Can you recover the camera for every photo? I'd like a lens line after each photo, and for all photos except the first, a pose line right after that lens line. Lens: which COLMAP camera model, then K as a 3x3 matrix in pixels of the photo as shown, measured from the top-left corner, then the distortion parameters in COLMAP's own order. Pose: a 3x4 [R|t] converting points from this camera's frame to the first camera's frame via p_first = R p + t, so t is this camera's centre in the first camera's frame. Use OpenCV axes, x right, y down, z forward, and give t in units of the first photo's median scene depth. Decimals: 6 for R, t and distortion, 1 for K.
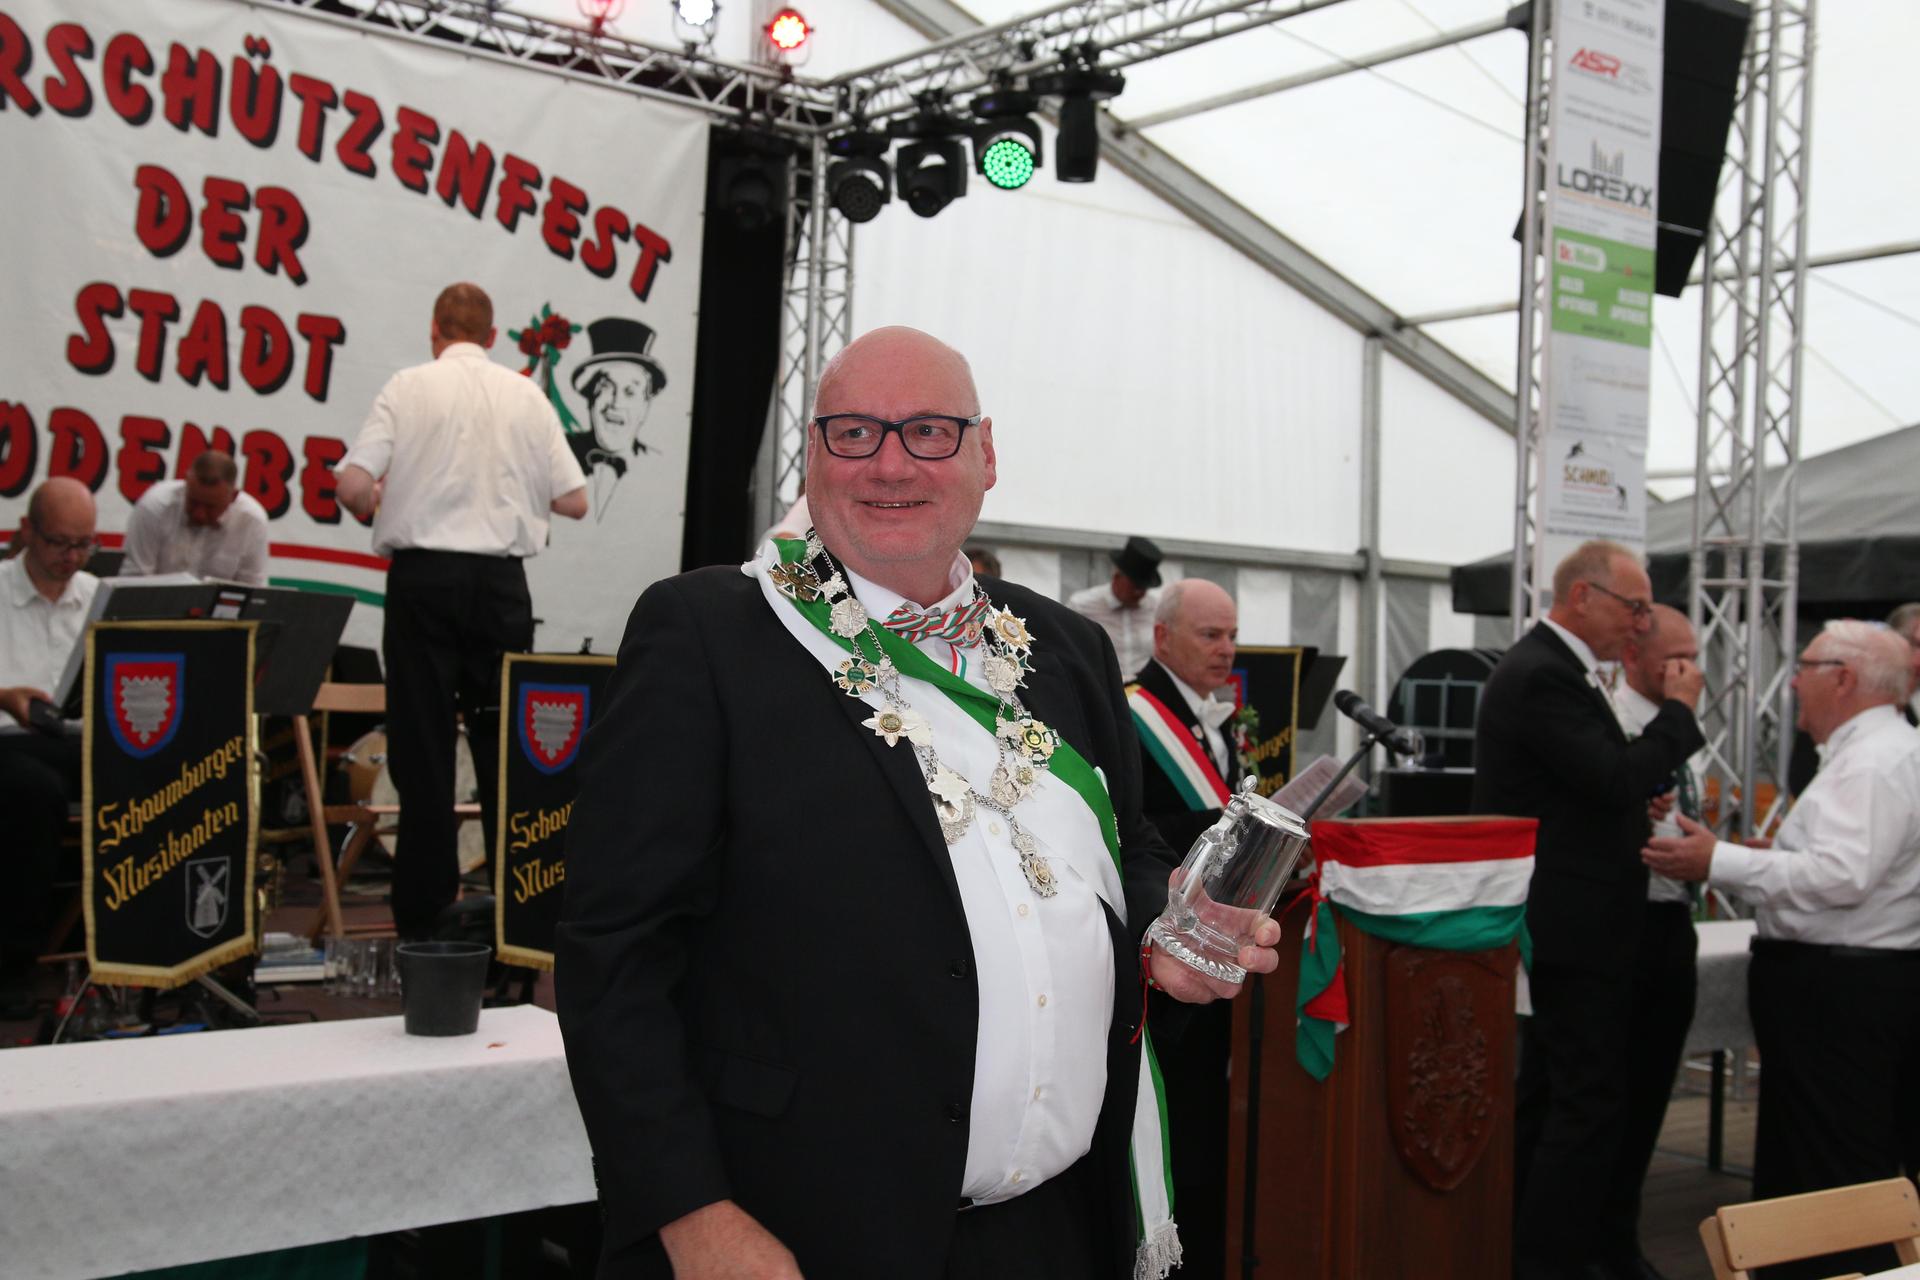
lens RADIAL K [[2164.5, 0, 959.0], [0, 2164.5, 639.7], [0, 0, 1]] dist [0.032822, 0.000000]
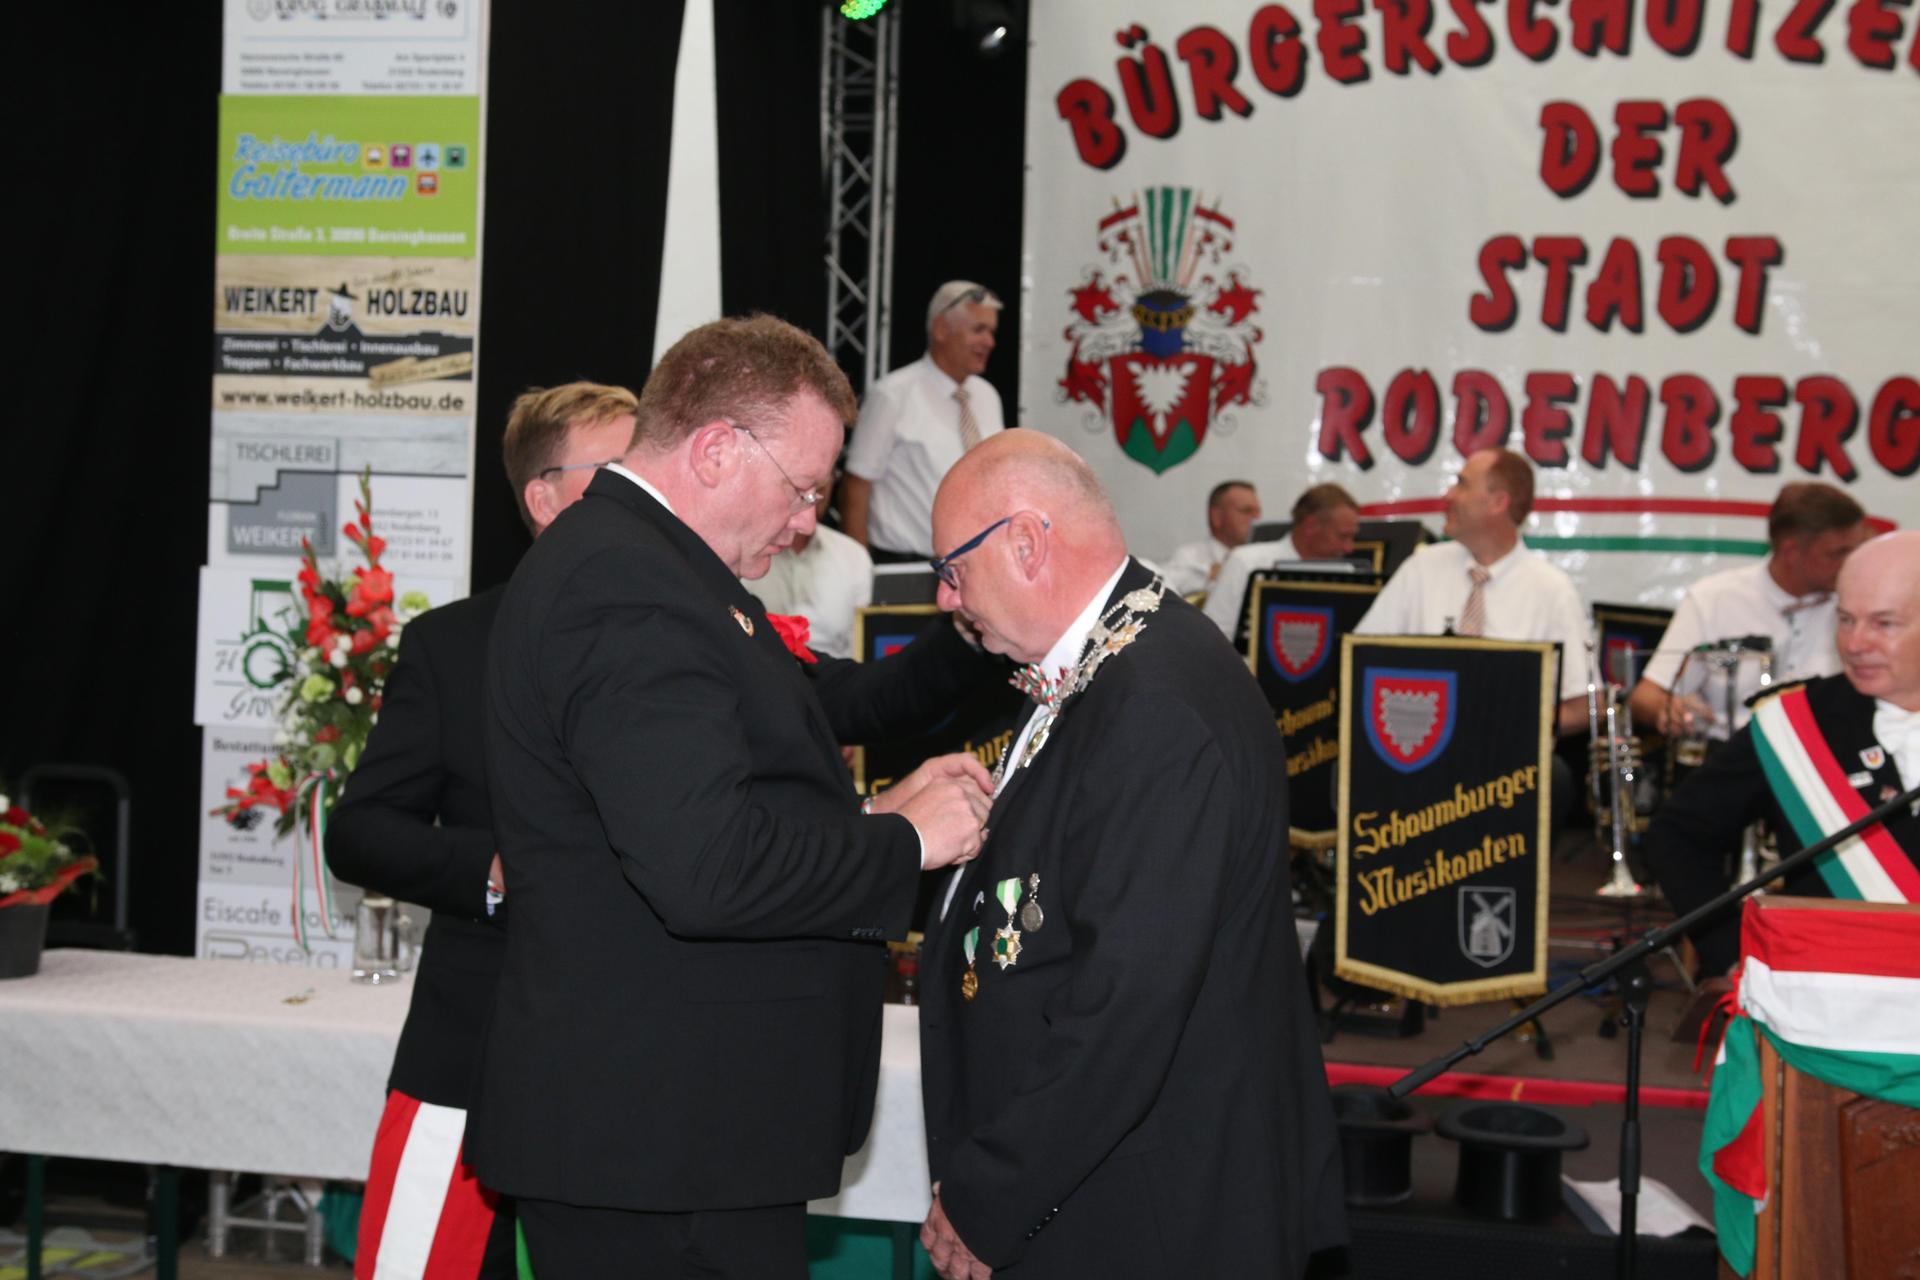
lens RADIAL K [[2384.5, 0, 953.4], [0, 2384.5, 627.5], [0, 0, 1]] dist [0.058689, 0.000000]
pose [[0.629745, 0.003654, -0.776793, 0.263036], [0.007735, 0.999910, 0.010974, -0.005126], [0.776763, -0.012919, 0.629660, 0.144617]]
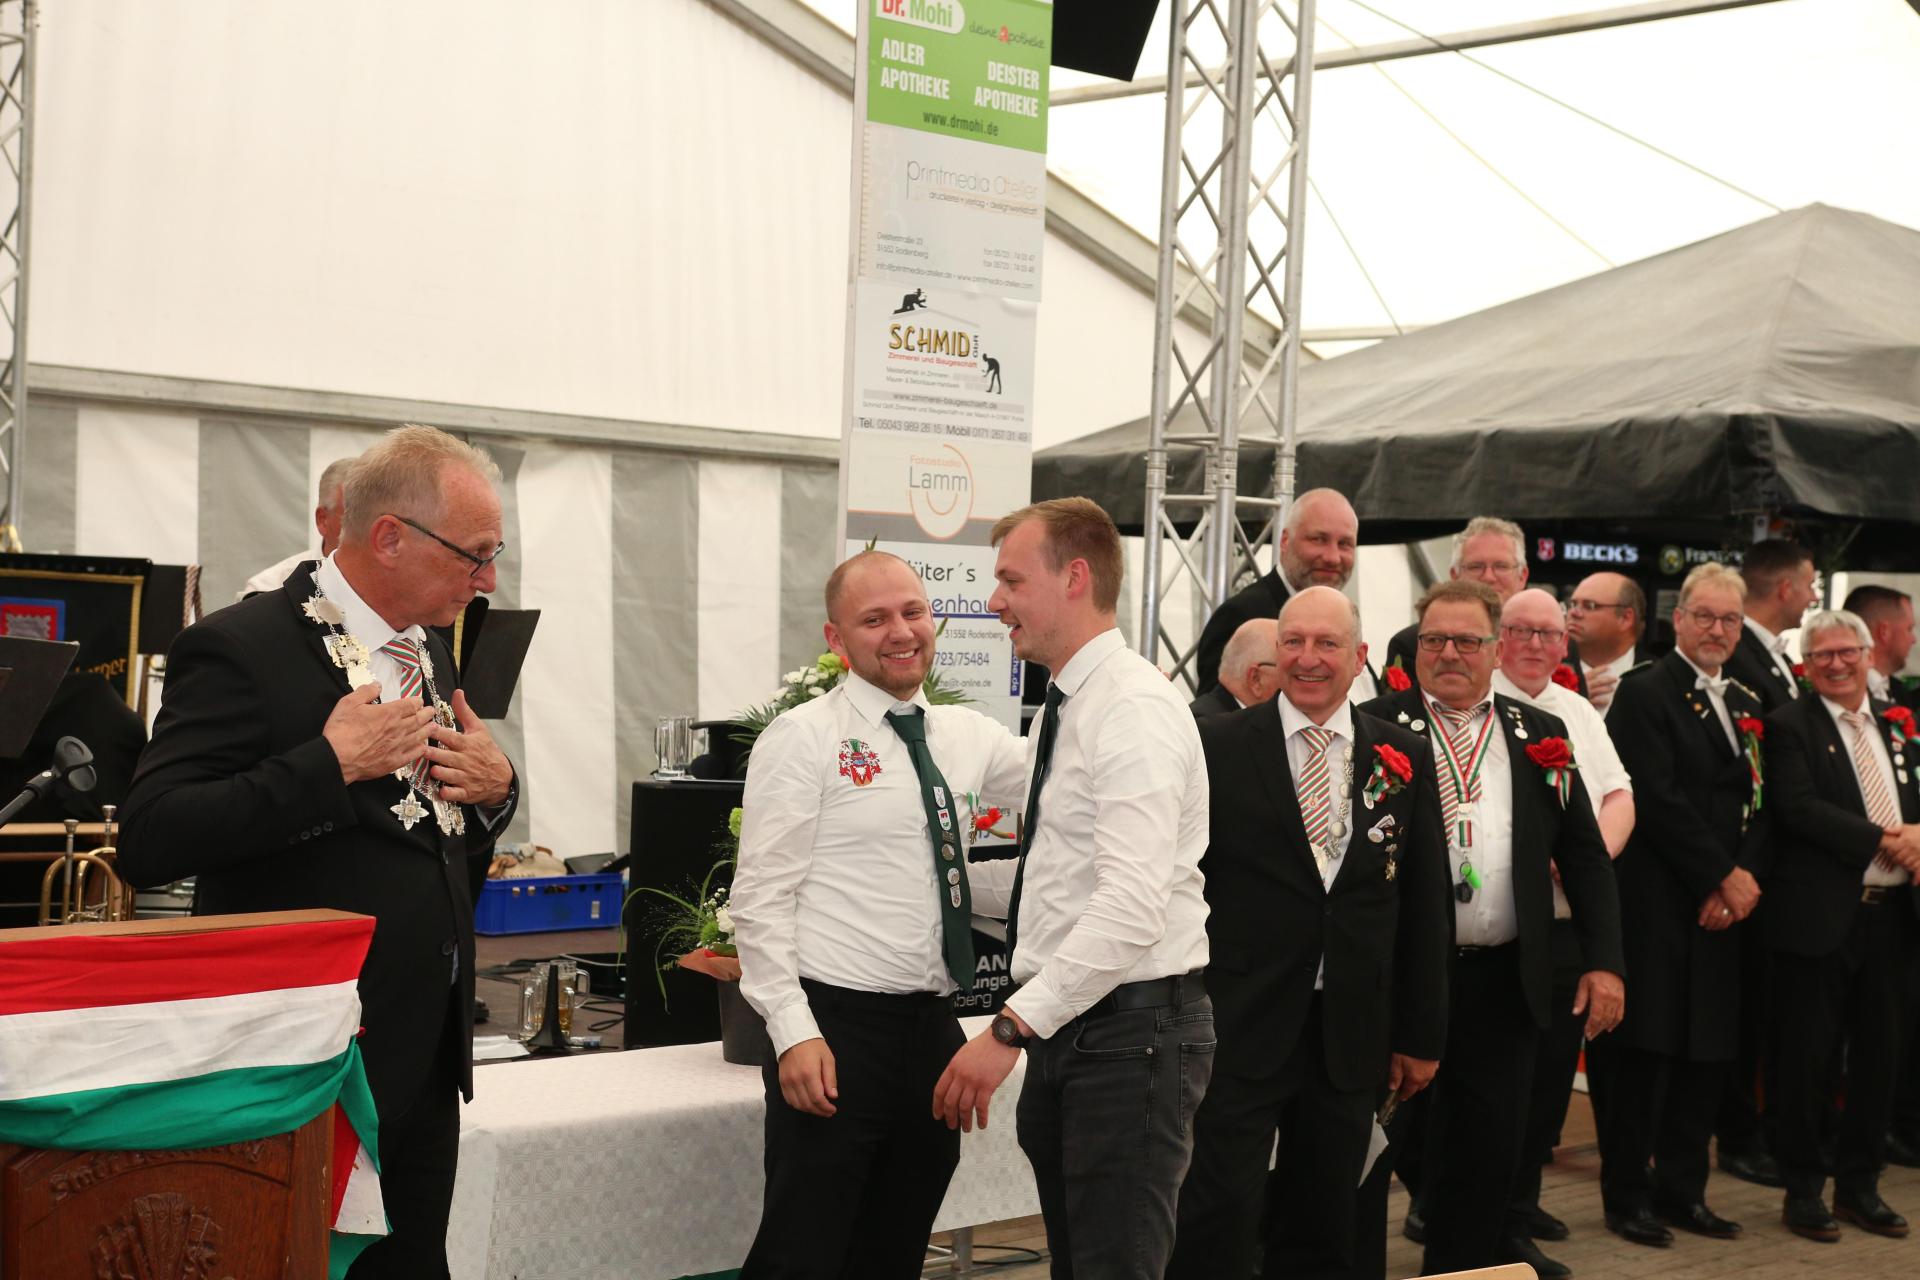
lens RADIAL K [[2909.5, 0, 959.5], [0, 2909.5, 638.3], [0, 0, 1]] dist [0.122261, 0.000000]
pose [[0.993439, 0.003491, 0.114308, 0.158544], [-0.007319, 0.999426, 0.033085, -0.010935], [-0.114126, -0.033705, 0.992894, 0.082271]]
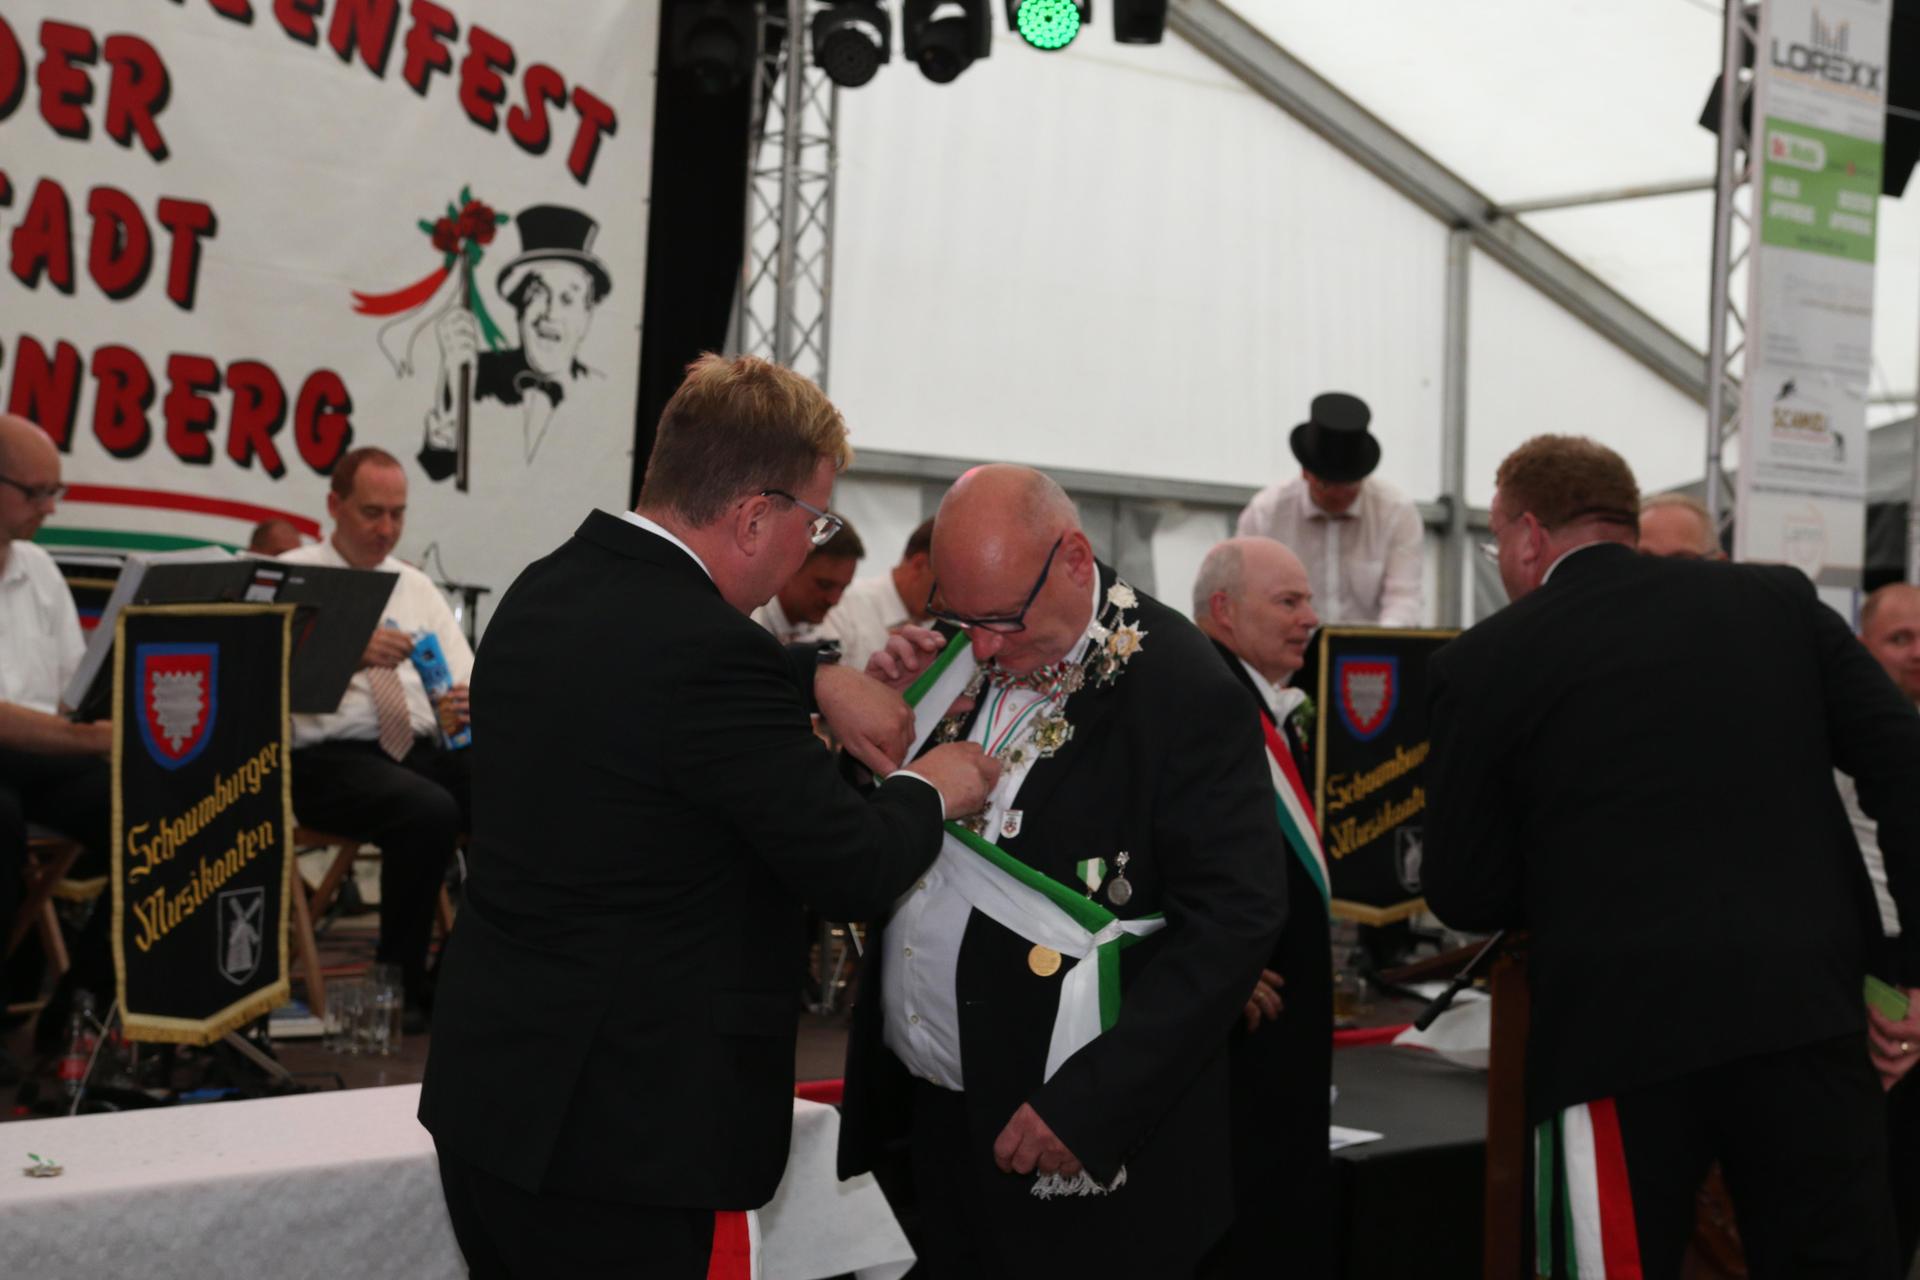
lens RADIAL K [[2809.6, 0, 958.7], [0, 2809.6, 646.3], [0, 0, 1]] dist [0.133486, 0.000000]
pose [[0.999002, 0.002793, 0.044586, -0.061635], [-0.003578, 0.999840, 0.017538, -0.006453], [-0.044530, -0.017680, 0.998852, -0.050180]]
